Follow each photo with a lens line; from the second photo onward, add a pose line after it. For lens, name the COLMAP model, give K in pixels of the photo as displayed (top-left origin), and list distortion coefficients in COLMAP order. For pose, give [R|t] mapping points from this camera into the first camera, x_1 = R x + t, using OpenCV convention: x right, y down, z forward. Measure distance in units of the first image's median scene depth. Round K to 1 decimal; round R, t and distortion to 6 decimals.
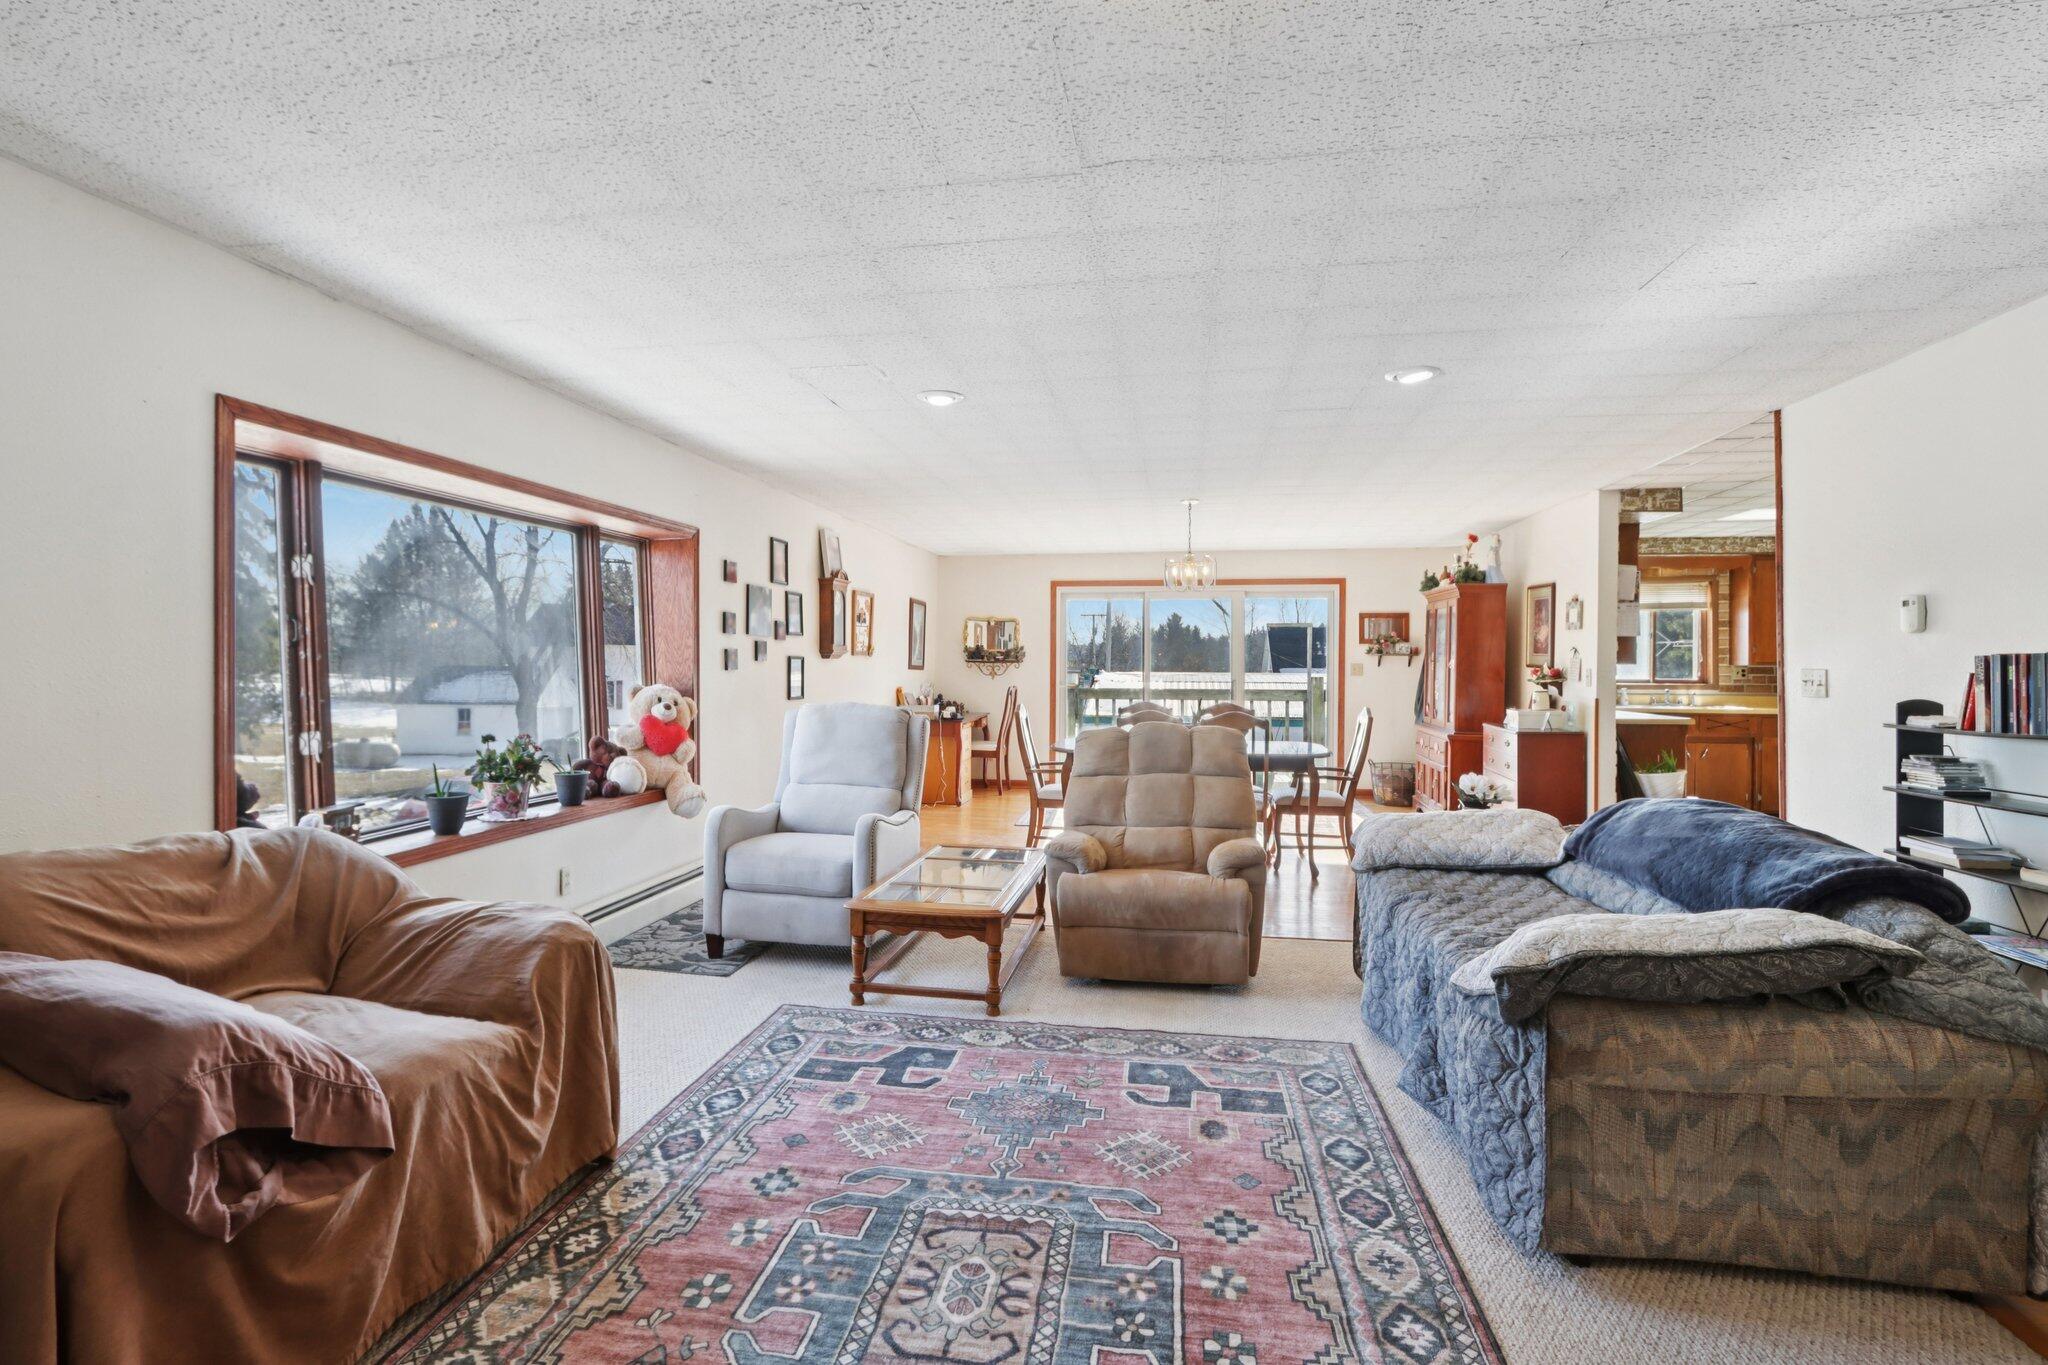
lens RADIAL K [[919.2, 0, 1029.6], [0, 919.2, 674.1], [0, 0, 1]] dist [-0.020457, 0.005070]
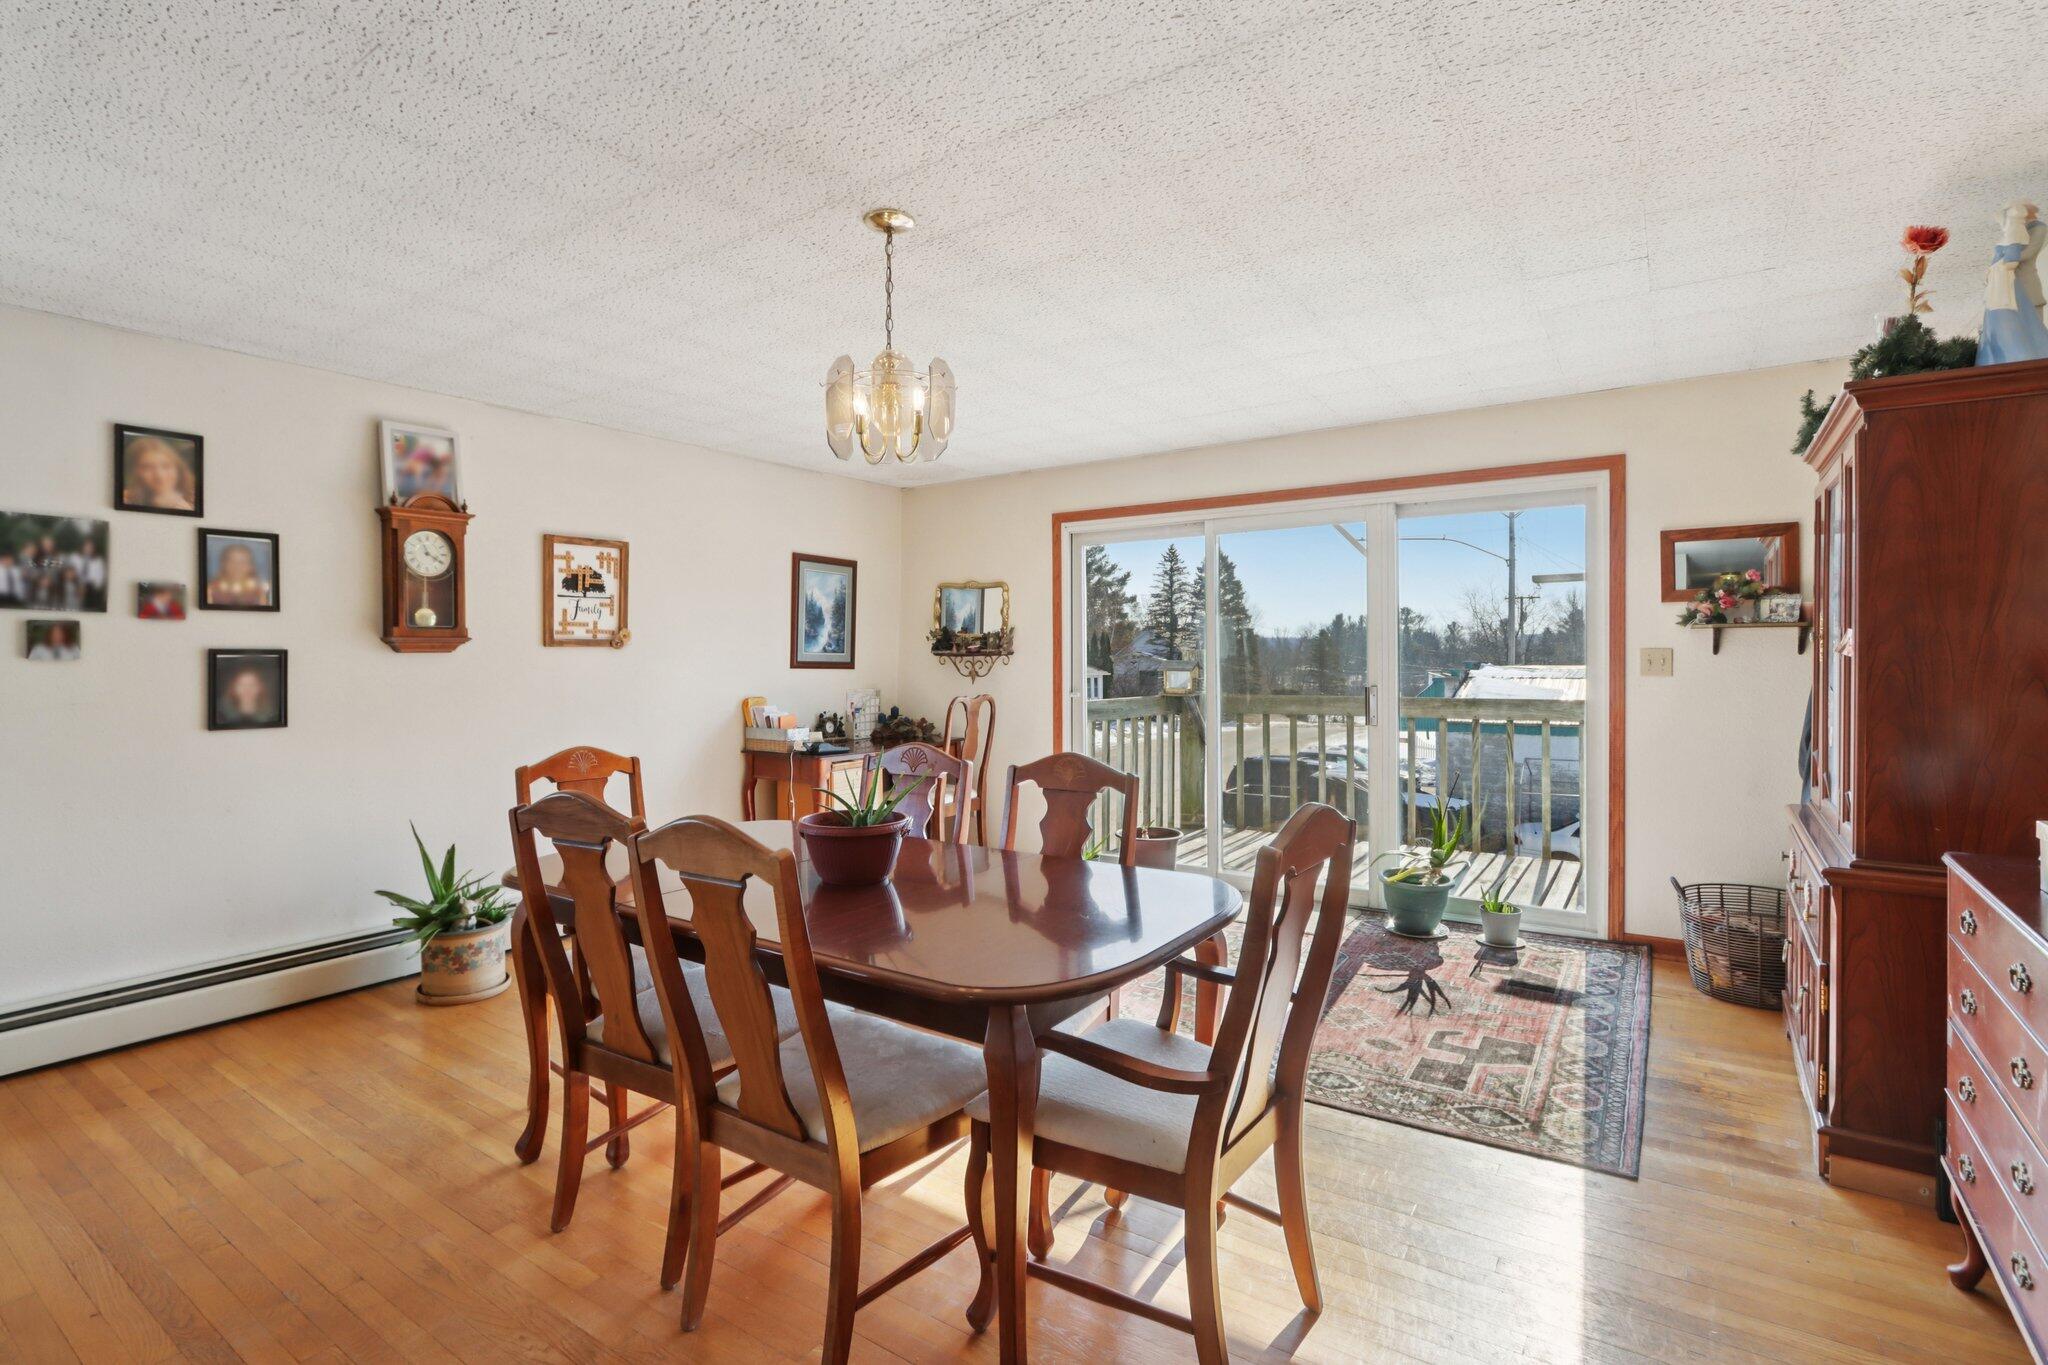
lens RADIAL K [[919.2, 0, 1082.3], [0, 919.2, 669.3], [0, 0, 1]] dist [-0.020457, 0.005070]
pose [[0.908773, -0.006166, -0.417244, 0.291196], [0.006436, 0.999979, -0.000759, -0.002808], [0.417240, -0.001996, 0.908794, 0.496876]]
